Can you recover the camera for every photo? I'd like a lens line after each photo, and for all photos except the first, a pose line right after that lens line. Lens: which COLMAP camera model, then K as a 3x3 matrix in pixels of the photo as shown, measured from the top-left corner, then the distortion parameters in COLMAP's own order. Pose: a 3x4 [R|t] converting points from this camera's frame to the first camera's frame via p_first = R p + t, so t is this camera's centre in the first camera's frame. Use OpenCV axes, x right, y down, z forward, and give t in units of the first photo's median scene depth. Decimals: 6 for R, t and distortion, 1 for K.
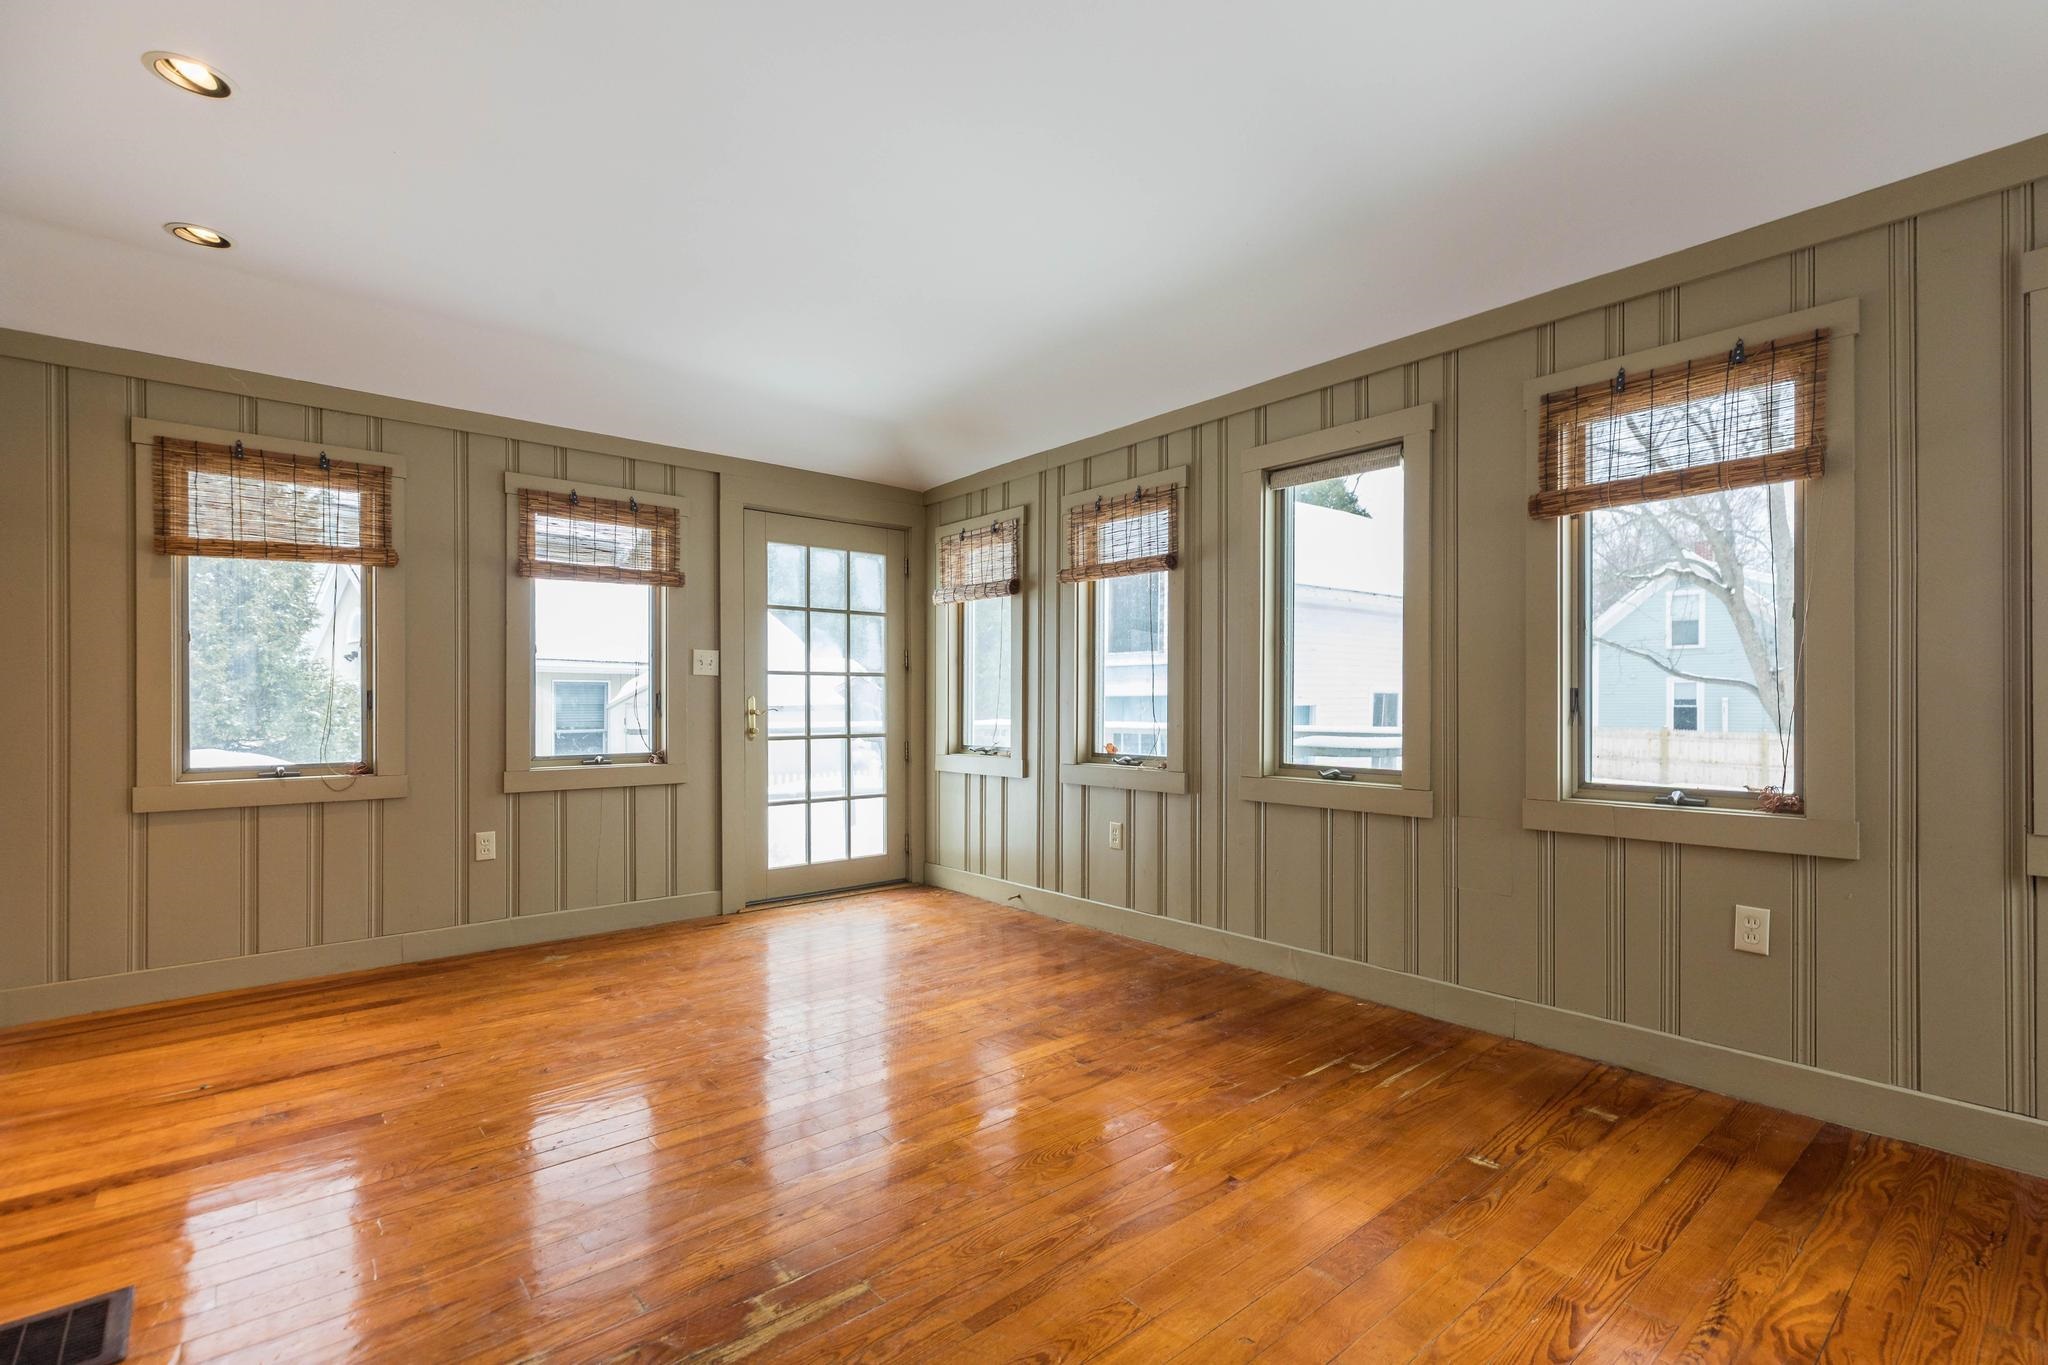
lens RADIAL K [[946.5, 0, 1047.3], [0, 946.5, 693.7], [0, 0, 1]] dist [0.002607, 0.000178]
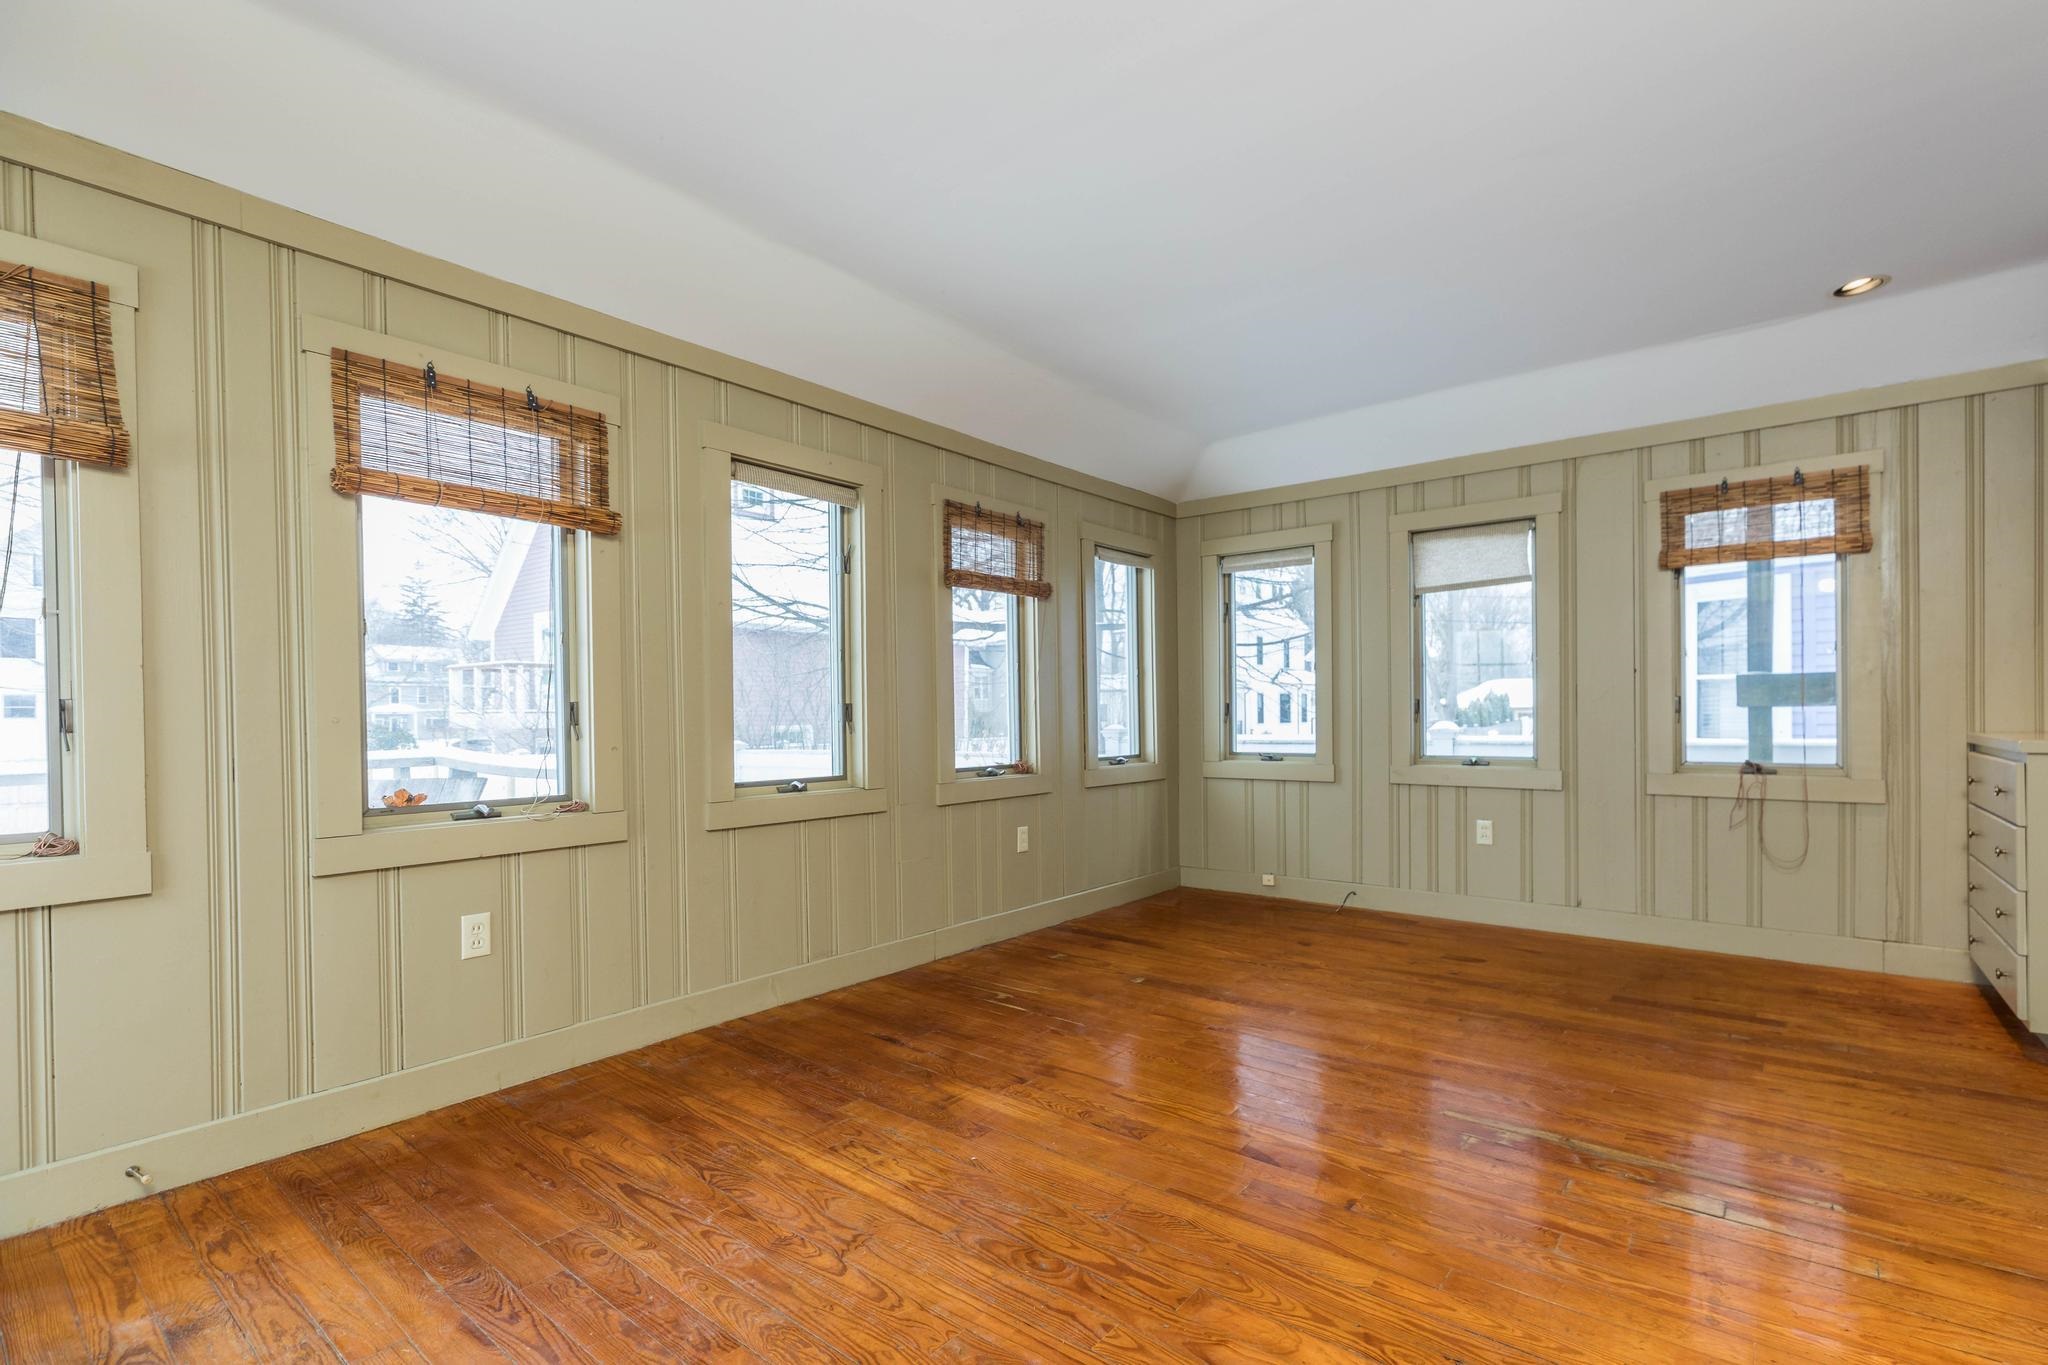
lens RADIAL K [[926.2, 0, 1052.1], [0, 926.2, 724.3], [0, 0, 1]] dist [0.011128, -0.000006]
pose [[-0.192935, -0.007262, 0.981185, -0.956245], [0.000295, 0.999972, 0.007459, 0.013685], [-0.981211, 0.001728, -0.192928, 1.217998]]
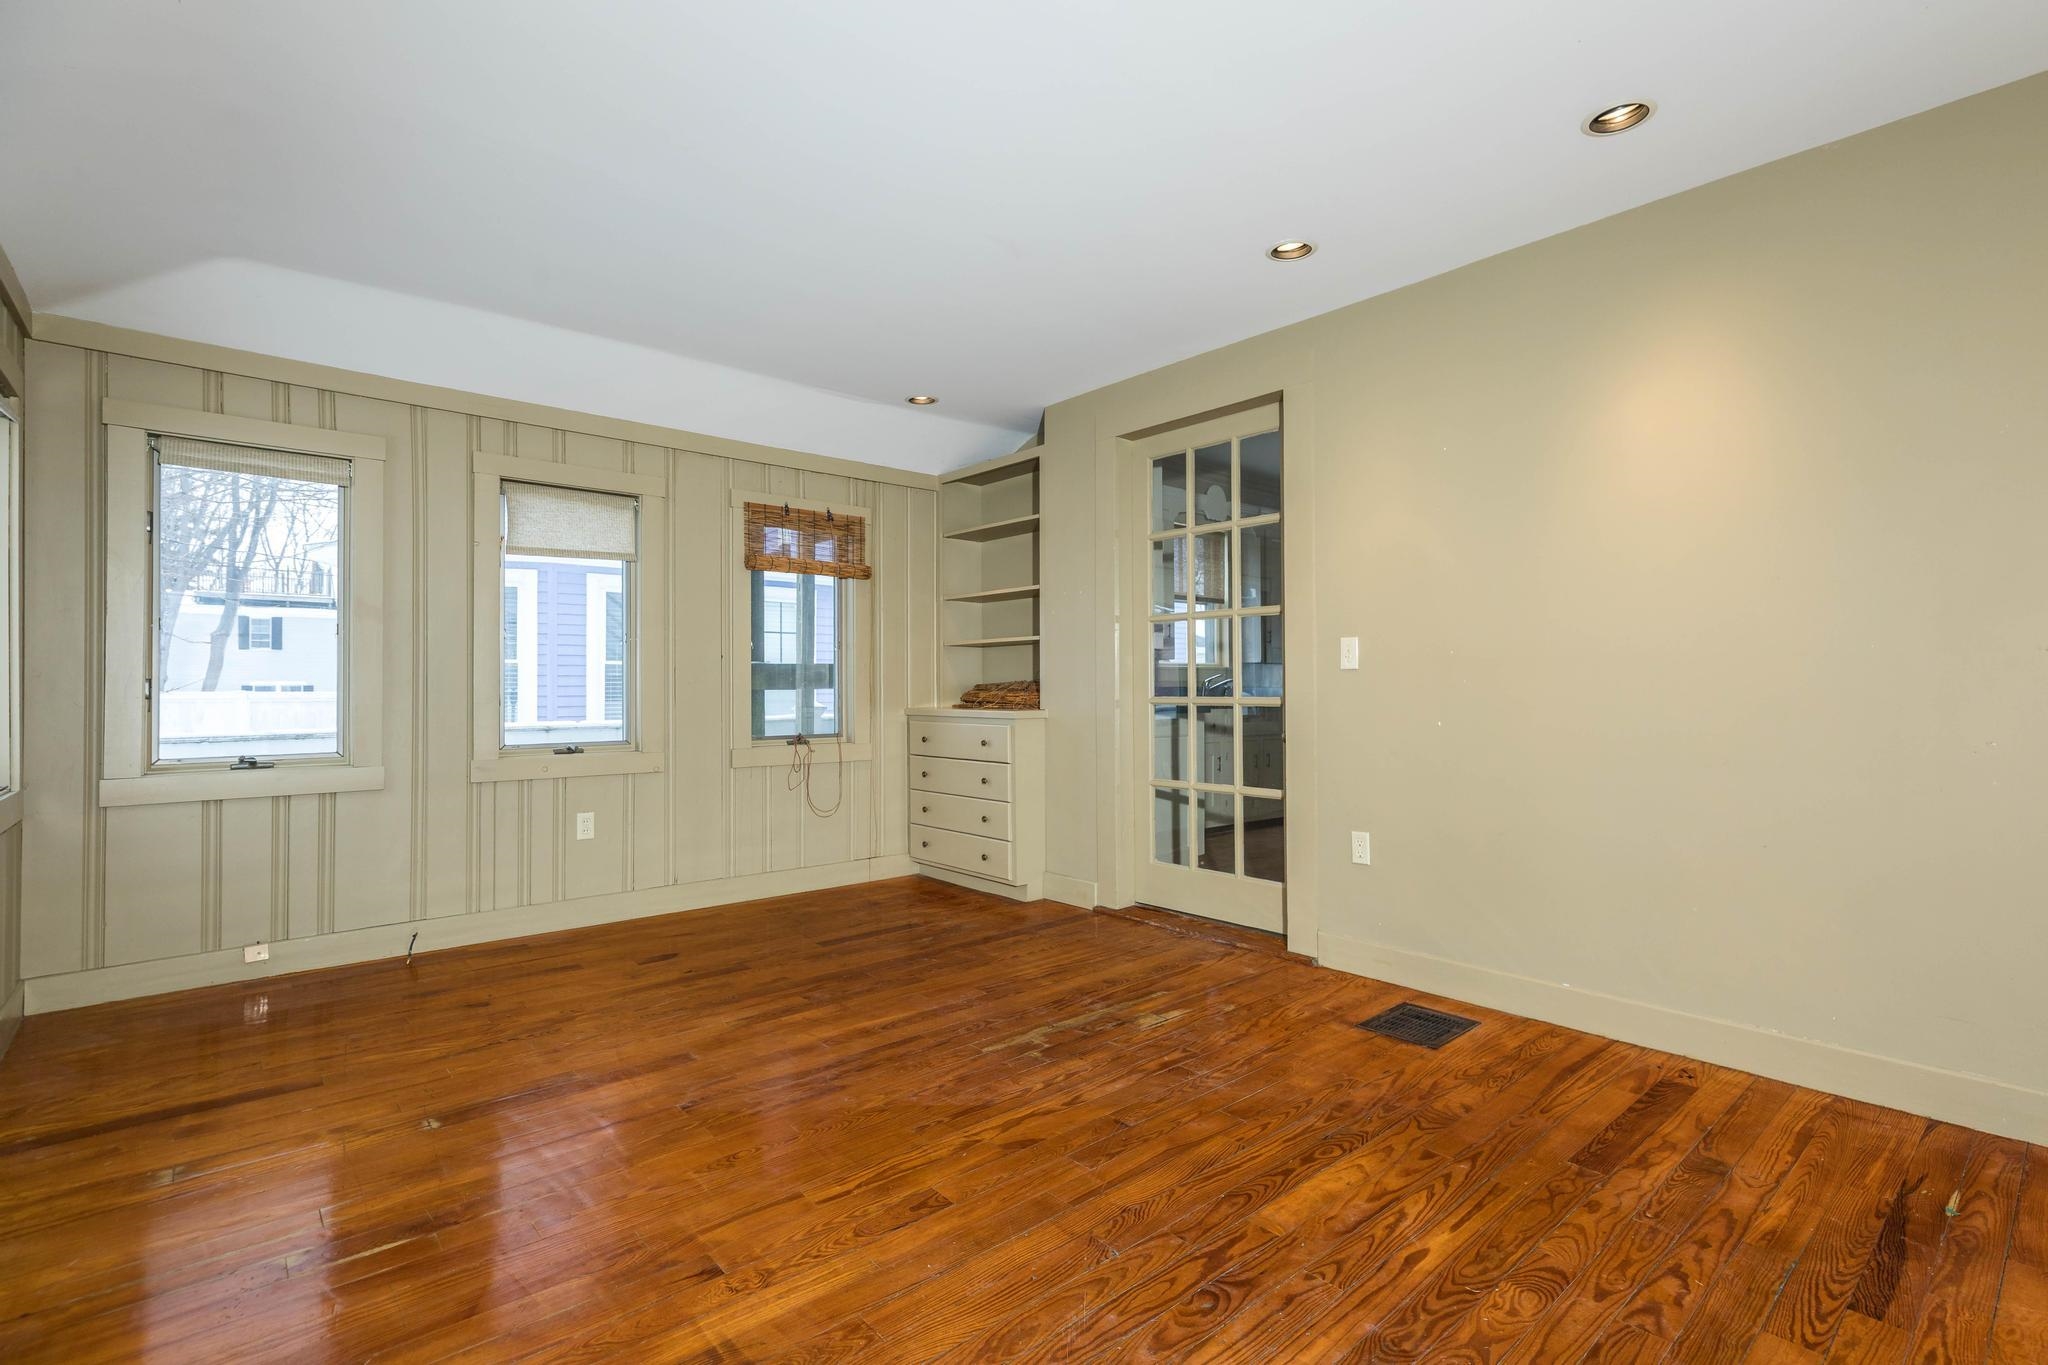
lens RADIAL K [[946.5, 0, 1047.3], [0, 946.5, 693.7], [0, 0, 1]] dist [0.002607, 0.000178]
pose [[-0.999943, 0.006725, -0.008234, -0.189847], [0.006767, 0.999964, -0.005174, 0.015580], [0.008199, -0.005230, -0.999953, 1.713109]]
